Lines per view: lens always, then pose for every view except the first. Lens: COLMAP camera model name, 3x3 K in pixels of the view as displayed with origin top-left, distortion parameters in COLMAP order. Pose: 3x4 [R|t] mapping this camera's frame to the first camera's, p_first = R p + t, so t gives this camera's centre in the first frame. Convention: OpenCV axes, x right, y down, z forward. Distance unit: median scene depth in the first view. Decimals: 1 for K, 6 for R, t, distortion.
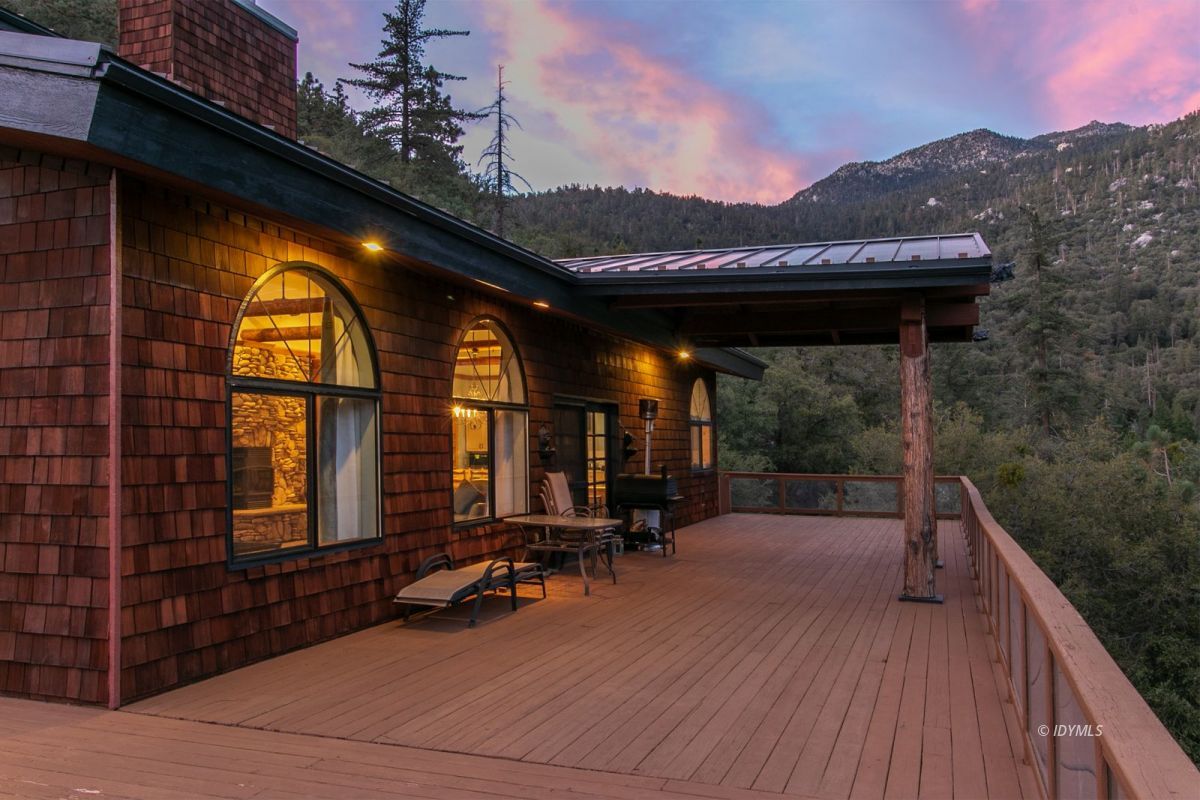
lens RADIAL K [[946.8, 0, 591.8], [0, 946.8, 399.9], [0, 0, 1]] dist [0.008794, -0.001048]
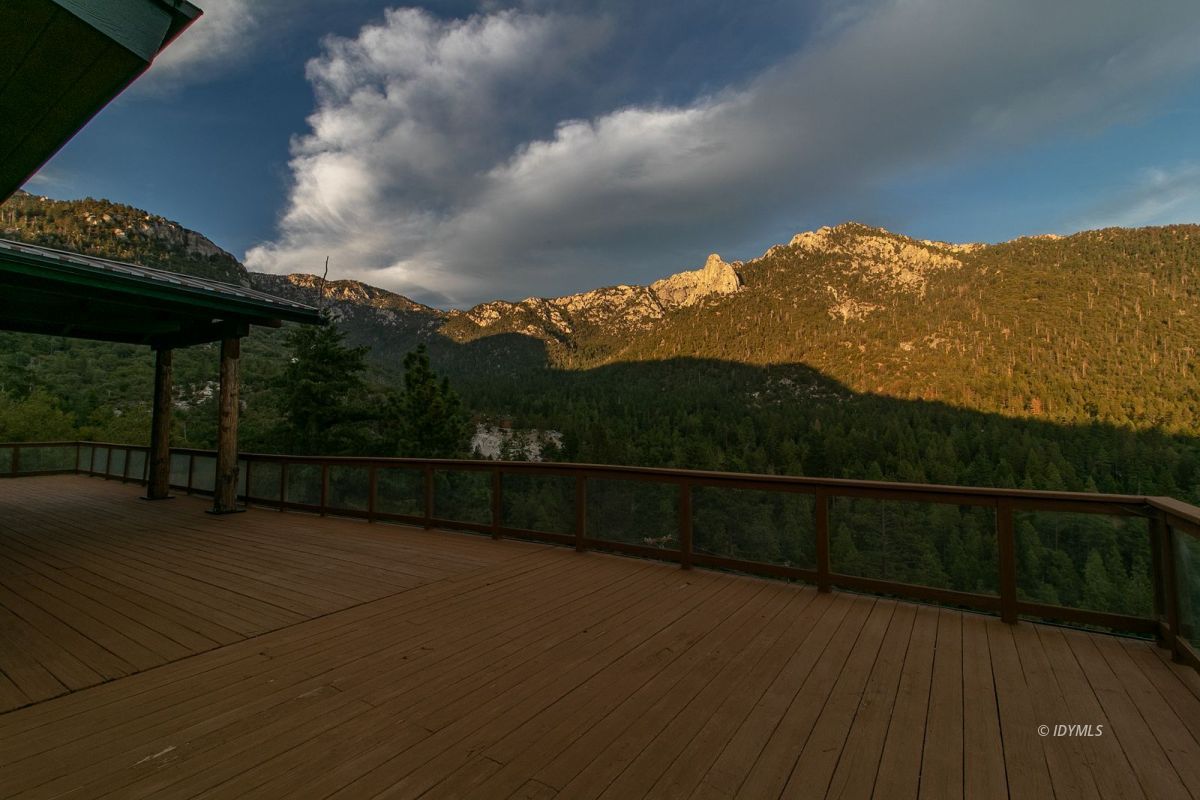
lens RADIAL K [[552.3, 0, 596.7], [0, 552.3, 380.1], [0, 0, 1]] dist [0.004651, 0.000107]
pose [[0.231455, 0.076228, 0.969855, -0.169502], [-0.045714, 0.996676, -0.067426, 0.010437], [-0.971771, -0.028730, 0.234170, 0.079151]]
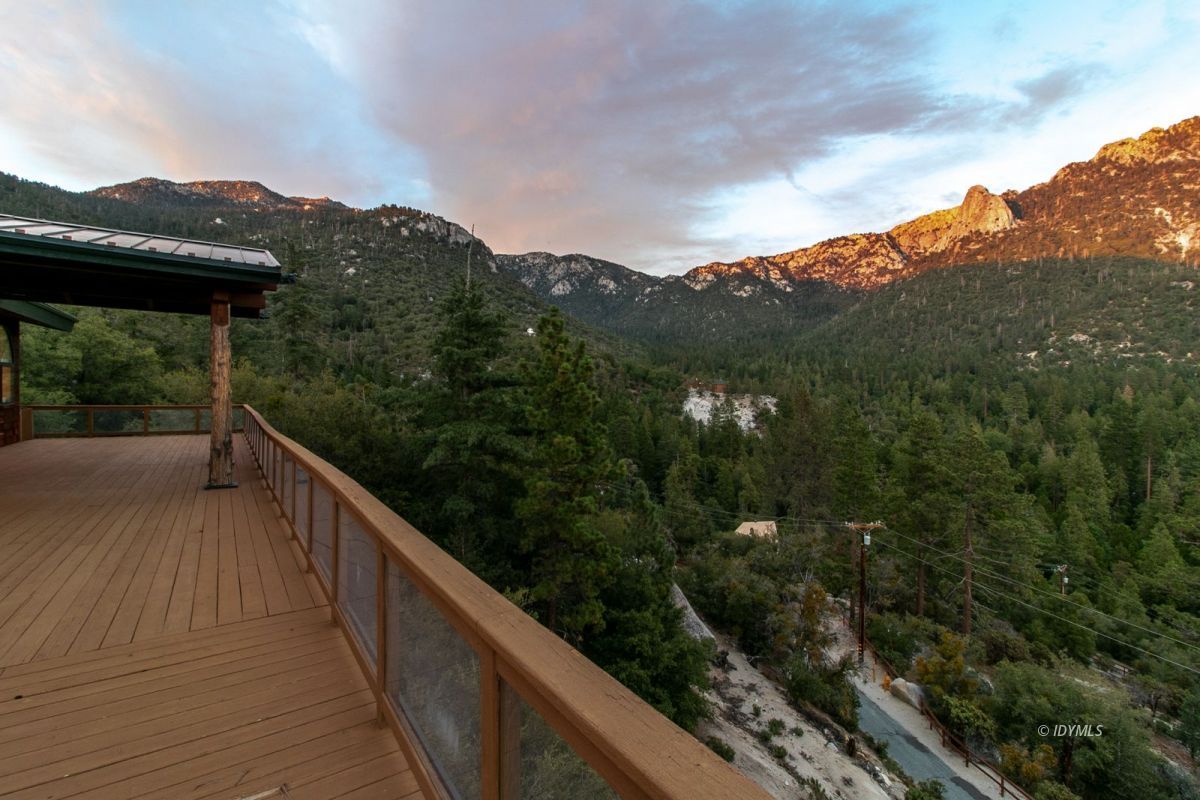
lens RADIAL K [[552.3, 0, 596.3], [0, 552.3, 384.1], [0, 0, 1]] dist [0.004651, 0.000107]
pose [[0.581791, 0.008301, 0.813296, -0.010010], [-0.045957, 0.998686, 0.022682, 0.000055], [-0.812039, -0.050573, 0.581408, 0.004554]]
